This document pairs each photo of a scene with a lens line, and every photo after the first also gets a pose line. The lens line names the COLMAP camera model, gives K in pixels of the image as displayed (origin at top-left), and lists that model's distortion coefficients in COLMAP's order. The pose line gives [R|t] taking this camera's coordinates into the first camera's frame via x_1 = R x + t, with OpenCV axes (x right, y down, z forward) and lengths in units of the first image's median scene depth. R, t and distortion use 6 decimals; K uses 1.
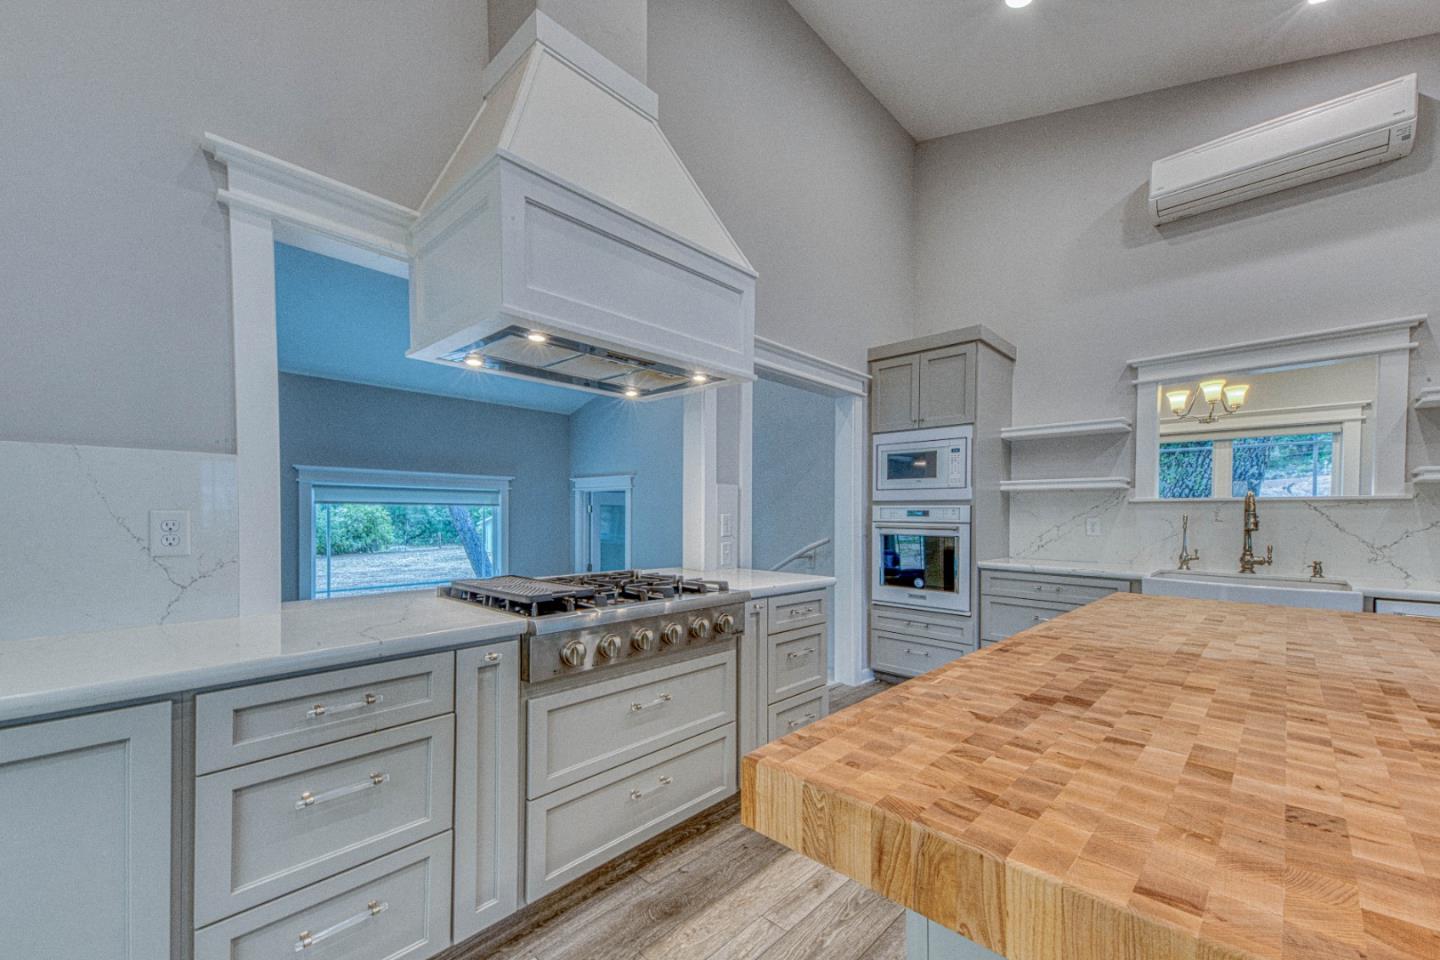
lens RADIAL K [[580.7, 0, 692.3], [0, 580.7, 522.1], [0, 0, 1]] dist [0.024962, -0.000338]
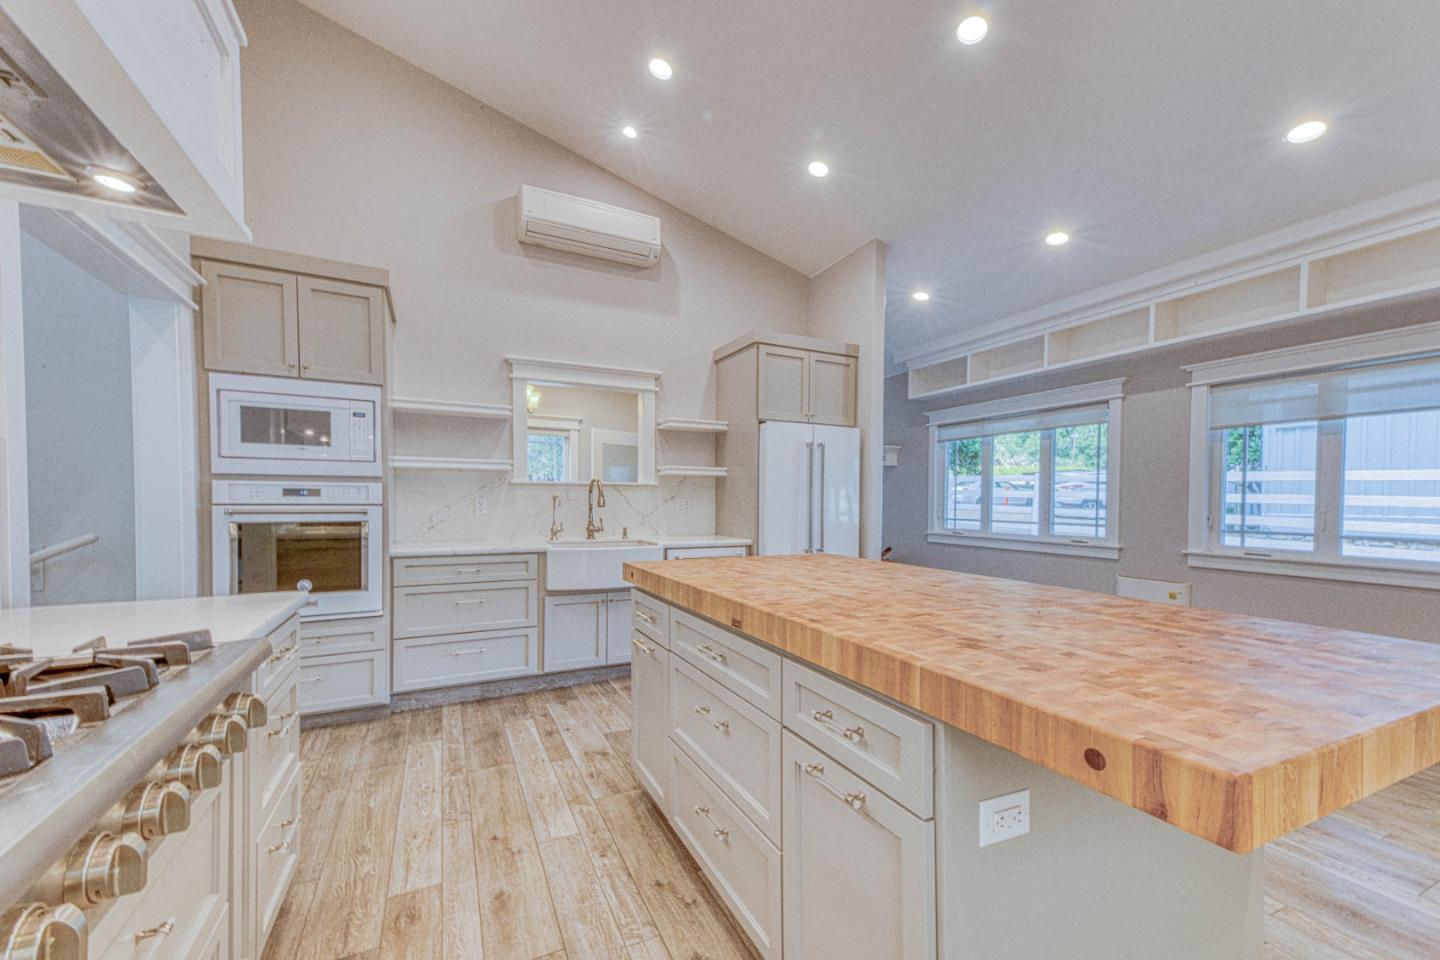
lens RADIAL K [[587.3, 0, 728.4], [0, 587.3, 501.8], [0, 0, 1]] dist [0.056284, -0.000088]
pose [[0.317288, -0.010000, 0.948277, -0.188989], [0.007855, 0.999938, 0.007916, -0.005076], [-0.948297, 0.004937, 0.317347, 0.264126]]
